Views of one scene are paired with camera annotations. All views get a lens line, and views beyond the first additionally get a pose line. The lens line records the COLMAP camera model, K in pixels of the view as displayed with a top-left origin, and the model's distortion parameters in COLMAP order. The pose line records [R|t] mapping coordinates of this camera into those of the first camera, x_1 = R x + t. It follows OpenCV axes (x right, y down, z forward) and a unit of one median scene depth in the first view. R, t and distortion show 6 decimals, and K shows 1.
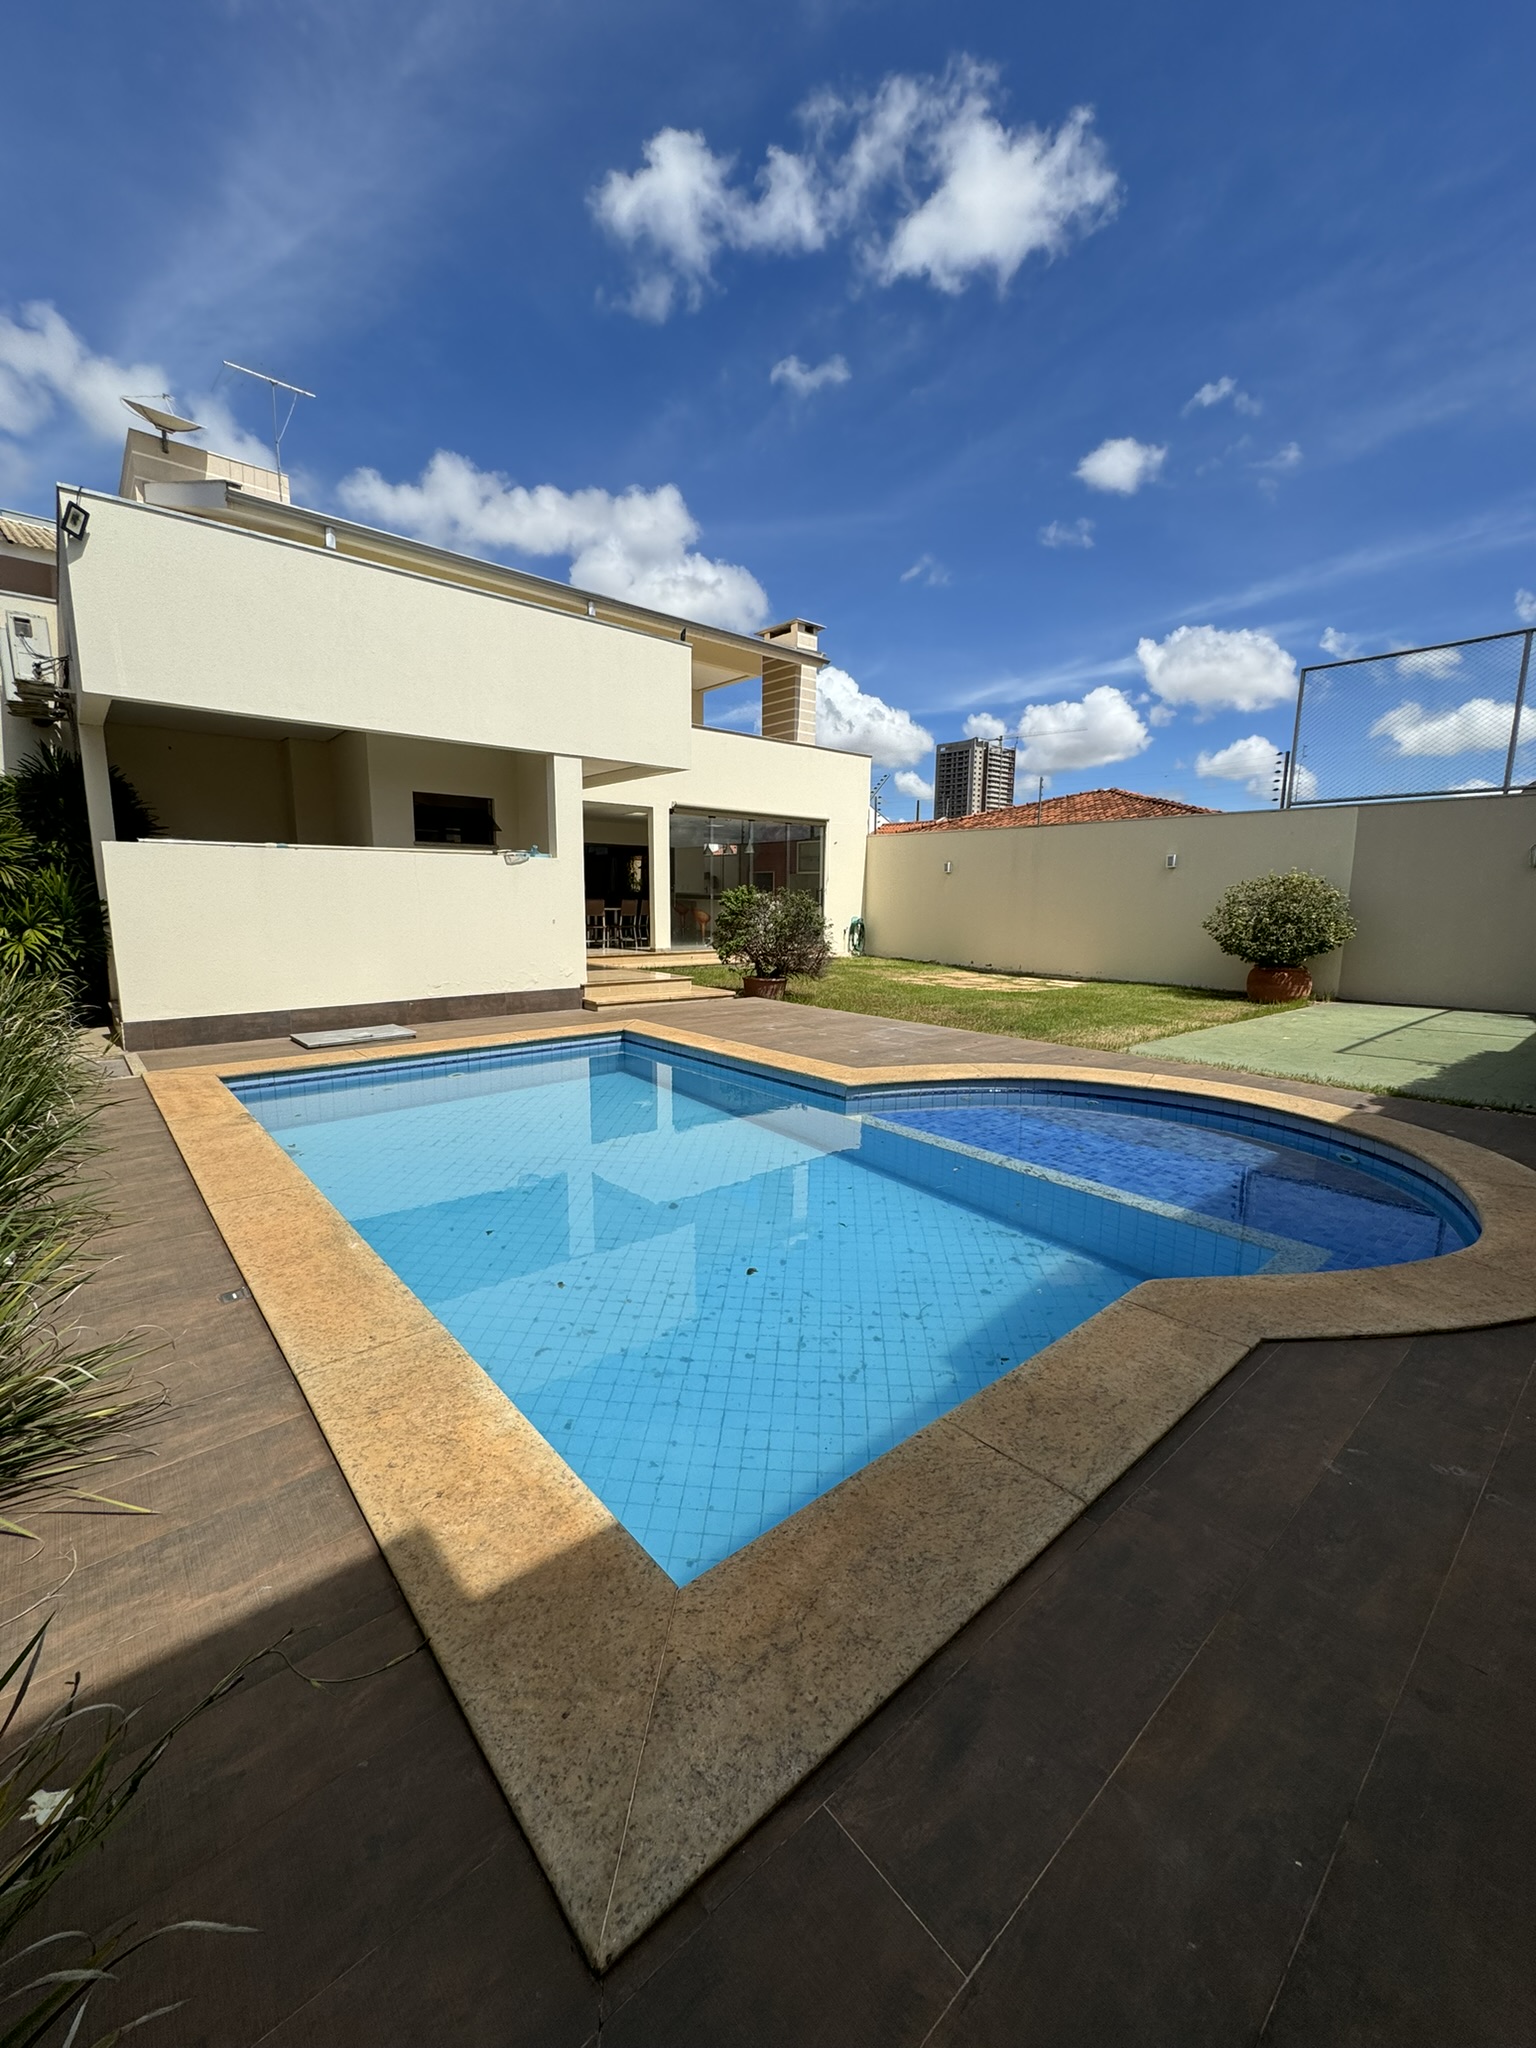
lens RADIAL K [[822.1, 0, 763.0], [0, 822.1, 1028.1], [0, 0, 1]] dist [-0.001258, 0.000416]
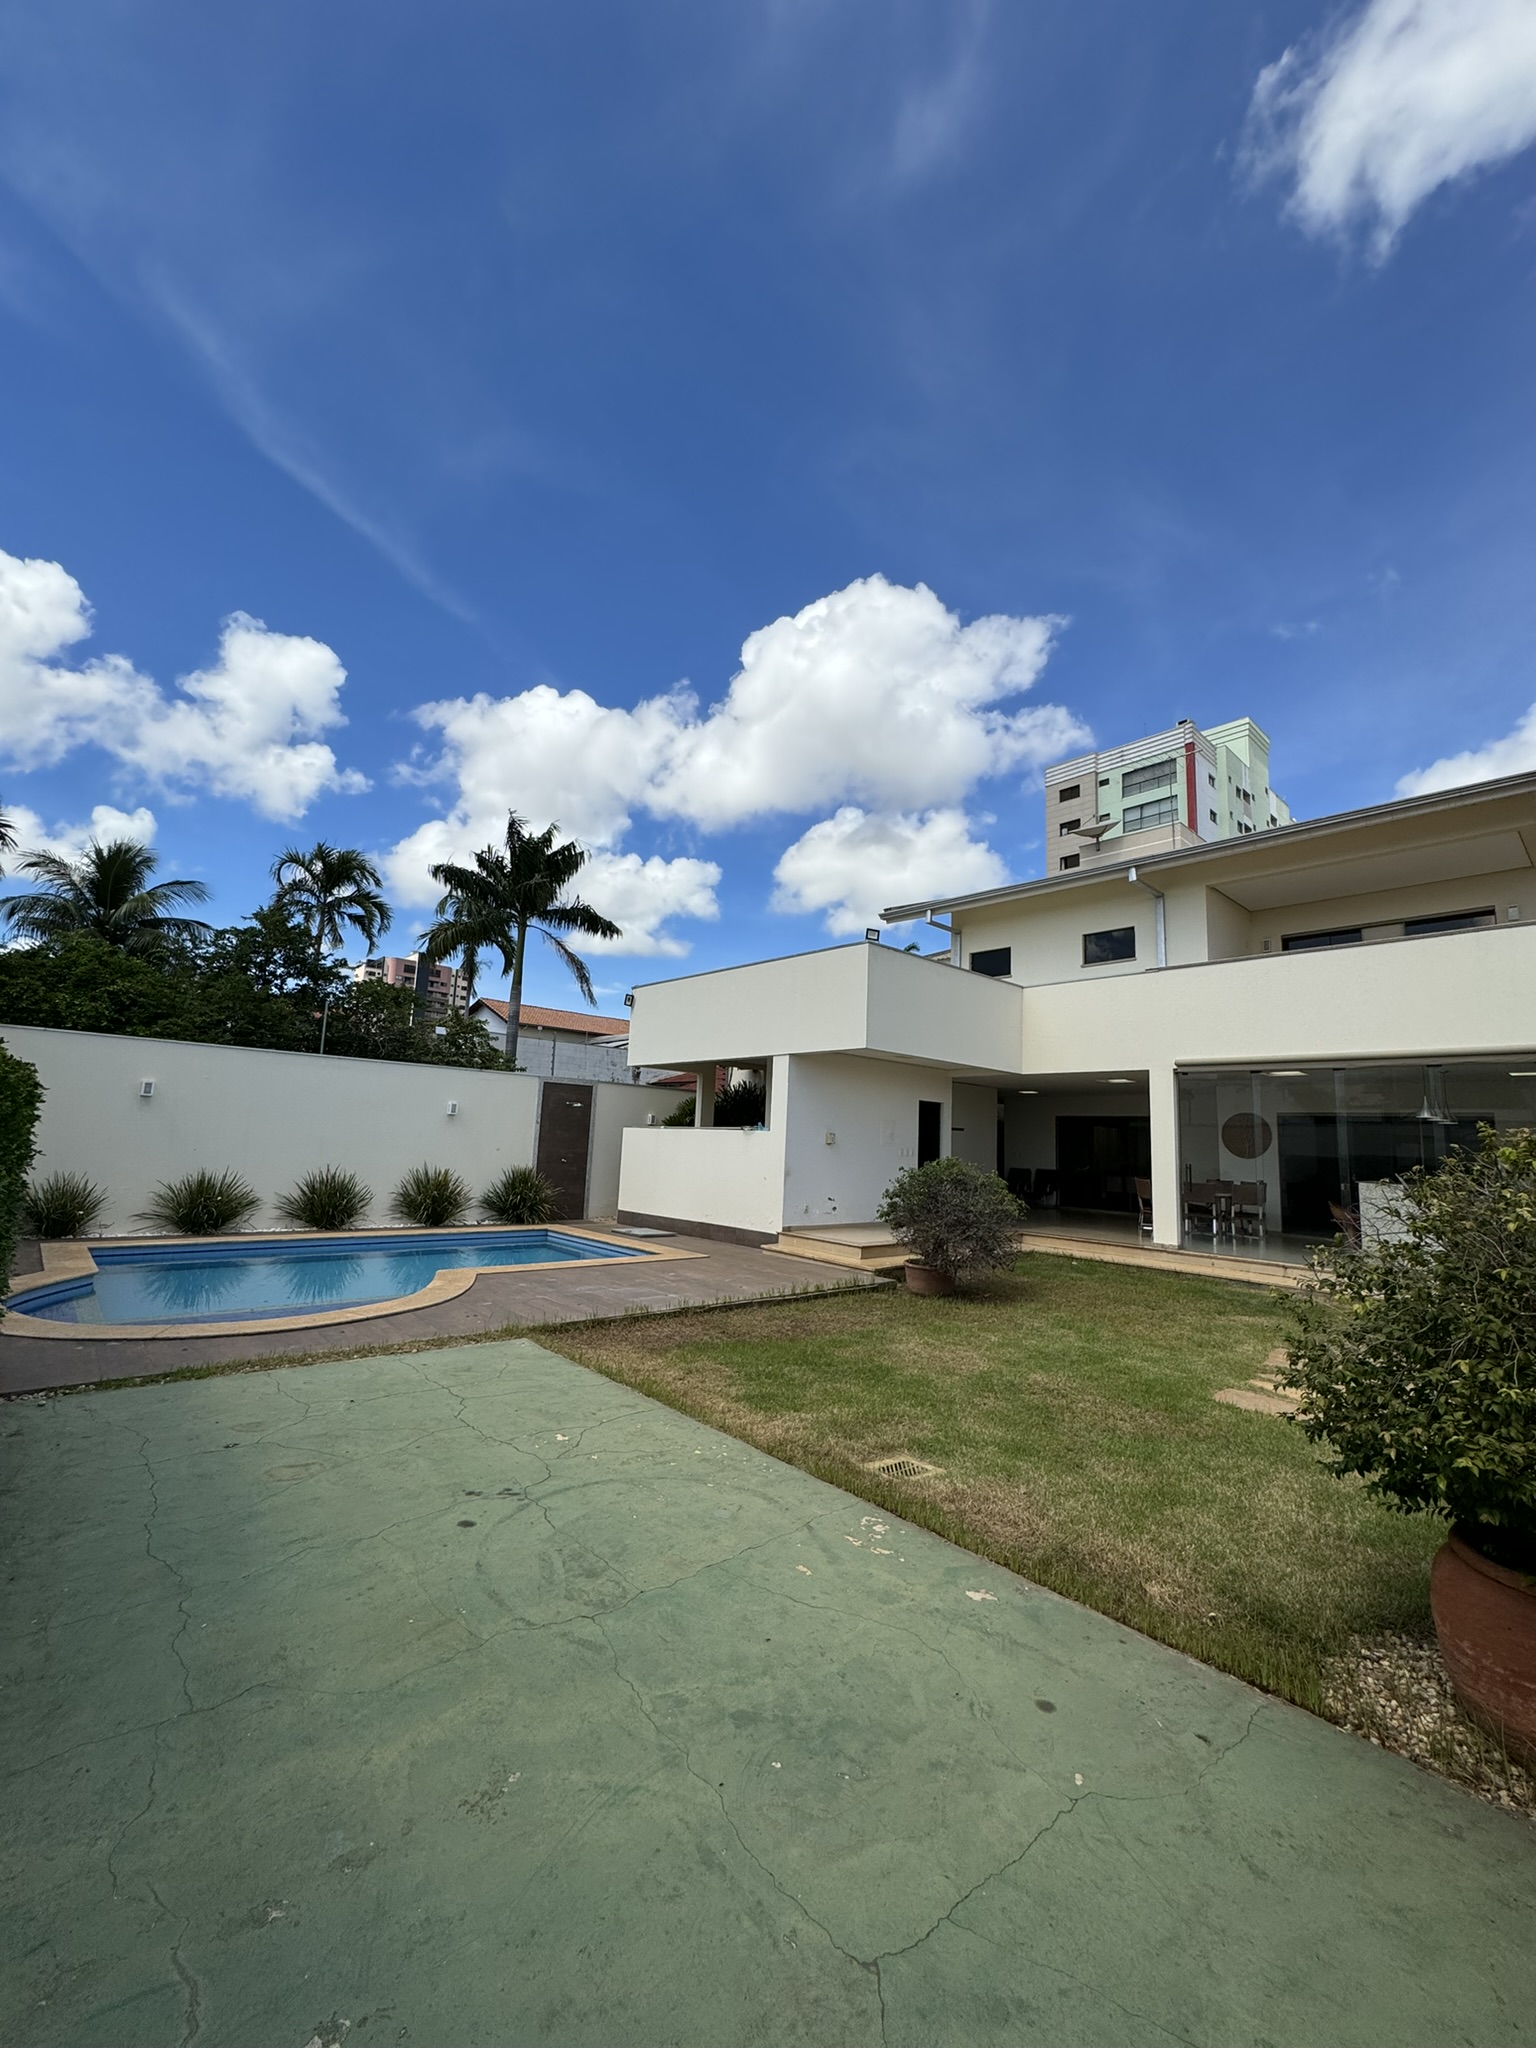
lens RADIAL K [[822.1, 0, 773.4], [0, 822.1, 1026.2], [0, 0, 1]] dist [-0.001258, 0.000416]
pose [[0.030366, -0.148860, -0.988392, 0.906007], [-0.199688, 0.968010, -0.151926, -0.142257], [0.979389, 0.201984, -0.000331, 0.811960]]
